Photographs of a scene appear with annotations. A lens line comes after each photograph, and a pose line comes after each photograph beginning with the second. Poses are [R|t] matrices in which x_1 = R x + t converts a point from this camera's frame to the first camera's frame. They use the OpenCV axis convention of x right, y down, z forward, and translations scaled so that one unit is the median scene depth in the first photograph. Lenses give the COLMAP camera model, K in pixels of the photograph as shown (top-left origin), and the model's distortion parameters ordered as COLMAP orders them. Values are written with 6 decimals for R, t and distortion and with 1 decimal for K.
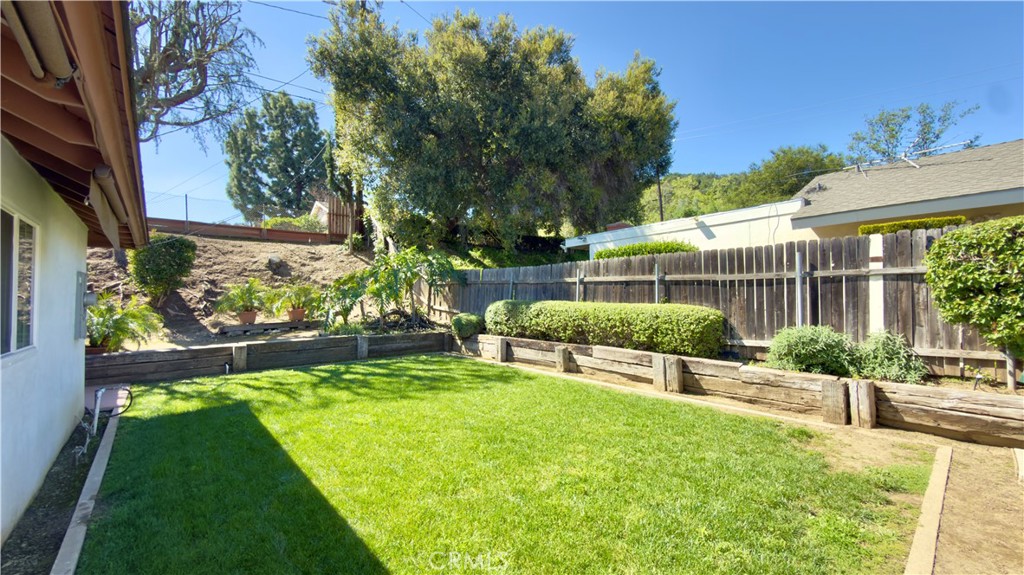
lens RADIAL K [[407.5, 0, 512.0], [0, 407.5, 287.5], [0, 0, 1]] dist [-0.001362, -0.000346]
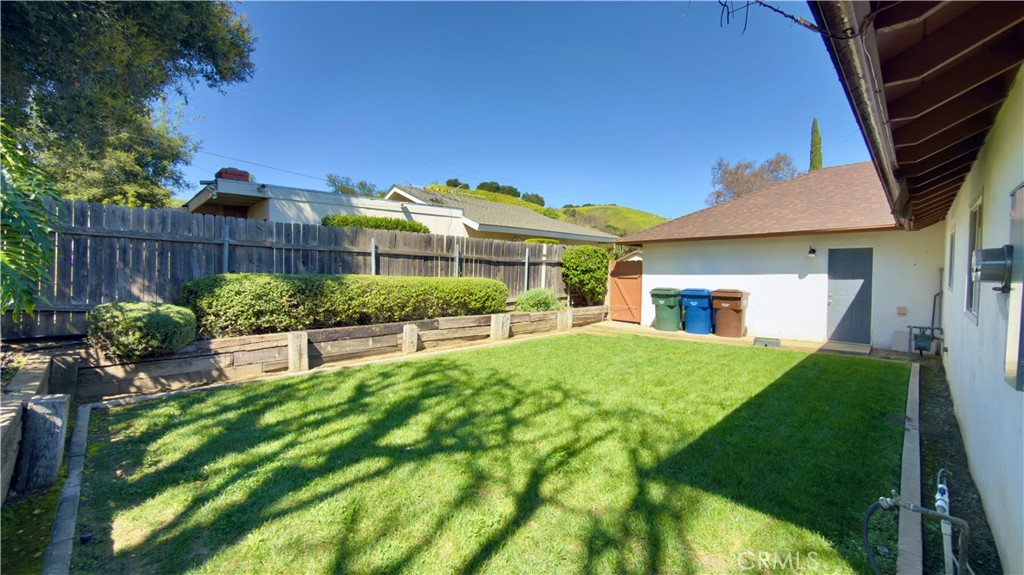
lens RADIAL K [[407.5, 0, 512.0], [0, 407.5, 287.5], [0, 0, 1]] dist [-0.001362, -0.000346]
pose [[-0.068509, -0.028273, 0.997250, -0.798117], [-0.029624, 0.999215, 0.026294, 0.031108], [-0.997211, -0.027742, -0.069292, 0.845470]]
